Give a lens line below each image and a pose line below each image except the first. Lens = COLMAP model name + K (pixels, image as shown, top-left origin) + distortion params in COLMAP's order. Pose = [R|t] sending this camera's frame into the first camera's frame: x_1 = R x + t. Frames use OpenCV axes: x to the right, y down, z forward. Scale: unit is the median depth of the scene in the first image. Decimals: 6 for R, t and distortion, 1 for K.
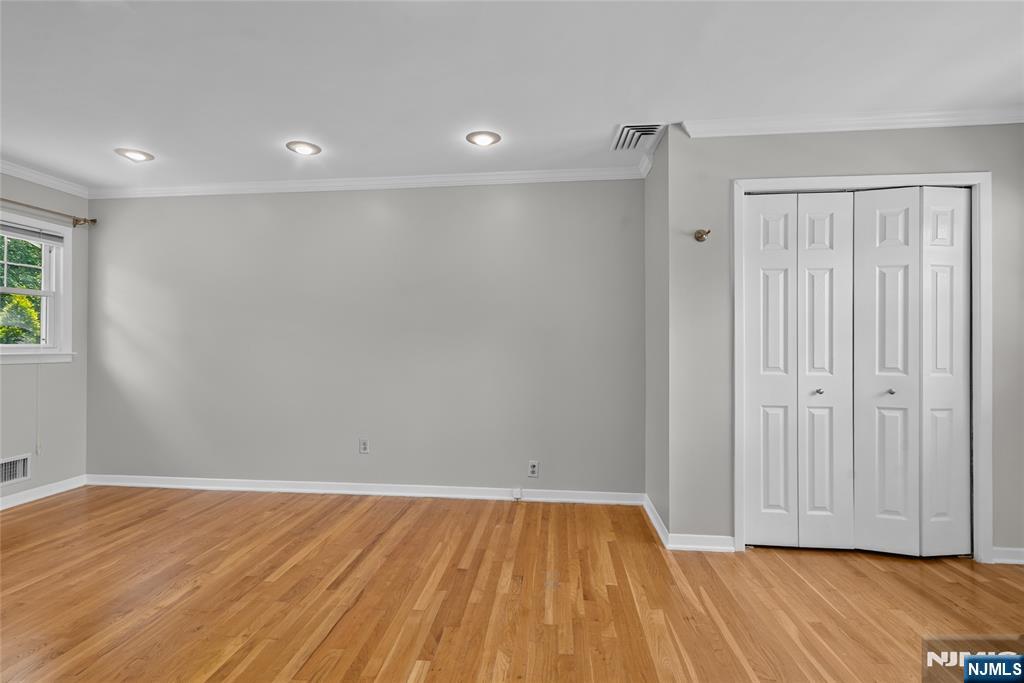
lens RADIAL K [[467.4, 0, 510.4], [0, 467.4, 343.7], [0, 0, 1]] dist [0.000409, 0.000345]
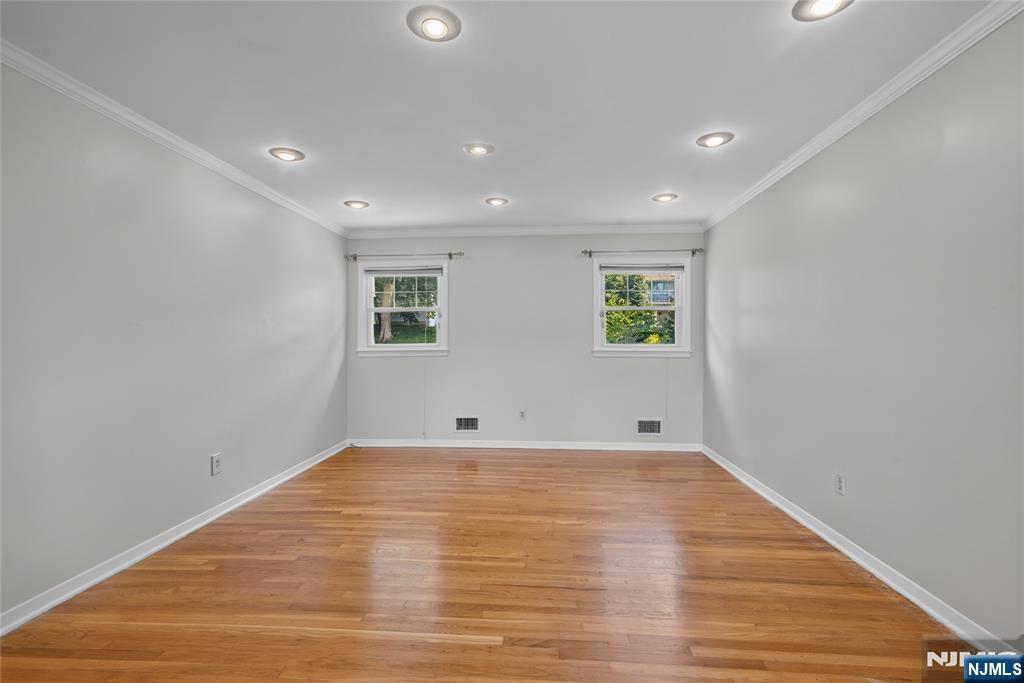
lens RADIAL K [[467.4, 0, 510.4], [0, 467.4, 343.7], [0, 0, 1]] dist [0.000409, 0.000345]
pose [[0.046763, 0.006161, -0.998887, 0.451065], [-0.003311, 0.999976, 0.006013, -0.007491], [0.998901, 0.003026, 0.046782, 0.489290]]
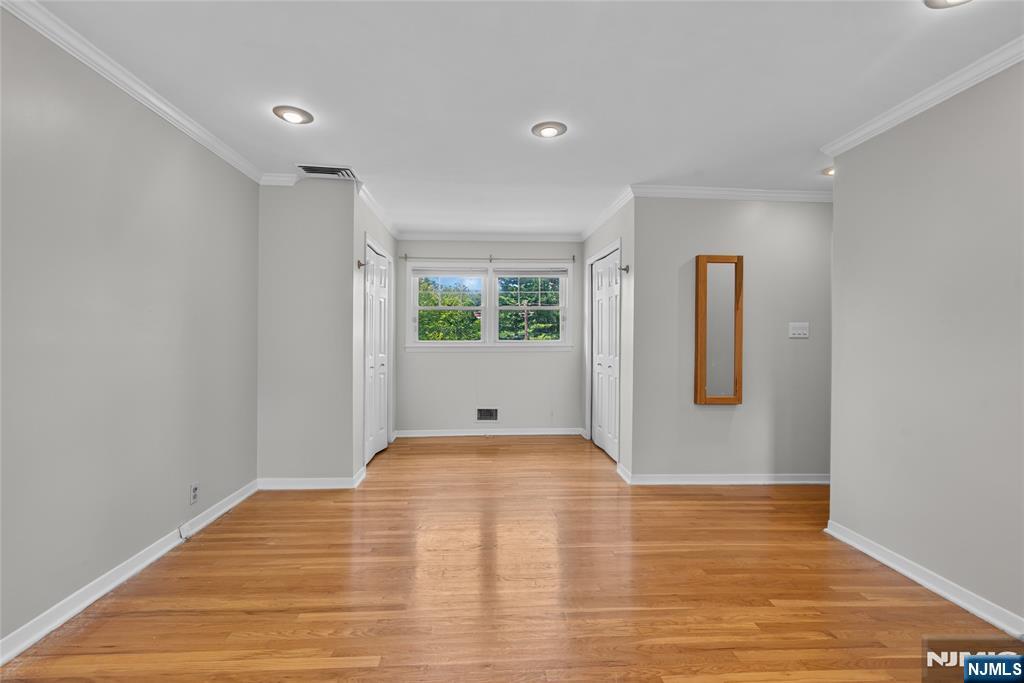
lens RADIAL K [[467.2, 0, 491.4], [0, 467.2, 358.9], [0, 0, 1]] dist [-0.036296, 0.000266]
pose [[-0.145558, -0.042252, 0.988447, -0.853111], [-0.004334, 0.999105, 0.042069, -0.002608], [-0.989340, 0.001839, -0.145611, 0.637913]]
